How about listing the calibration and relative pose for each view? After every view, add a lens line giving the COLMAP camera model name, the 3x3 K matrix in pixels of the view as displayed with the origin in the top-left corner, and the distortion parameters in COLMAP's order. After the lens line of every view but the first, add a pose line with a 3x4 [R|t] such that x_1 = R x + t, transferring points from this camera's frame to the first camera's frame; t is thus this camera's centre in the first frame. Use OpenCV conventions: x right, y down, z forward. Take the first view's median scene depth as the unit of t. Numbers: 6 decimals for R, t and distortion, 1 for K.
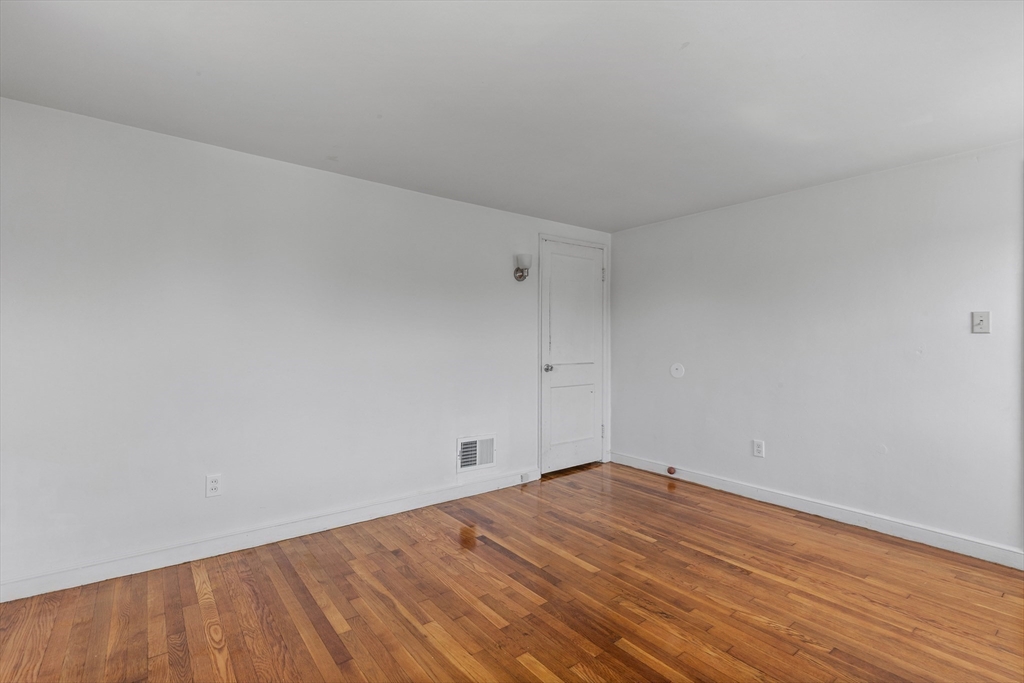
lens RADIAL K [[461.7, 0, 514.8], [0, 461.7, 340.6], [0, 0, 1]] dist [0.004624, -0.000590]
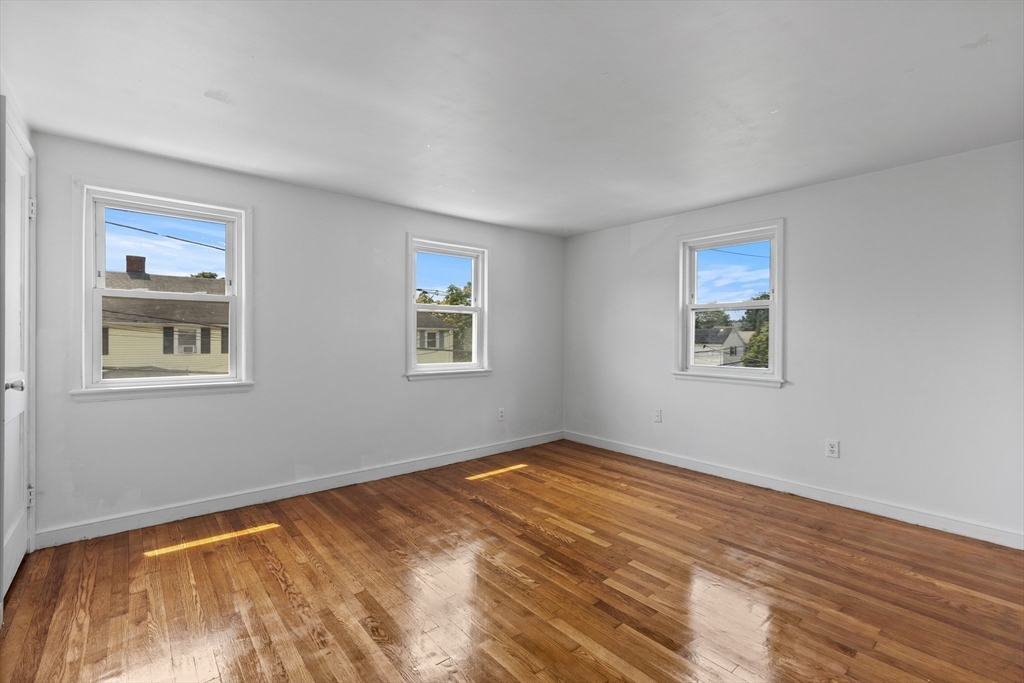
lens RADIAL K [[461.7, 0, 511.1], [0, 461.7, 337.8], [0, 0, 1]] dist [0.004624, -0.000590]
pose [[-0.999493, -0.006725, -0.031133, 0.290222], [-0.006996, 0.999939, 0.008604, 0.001038], [0.031073, 0.008817, -0.999478, 1.882001]]
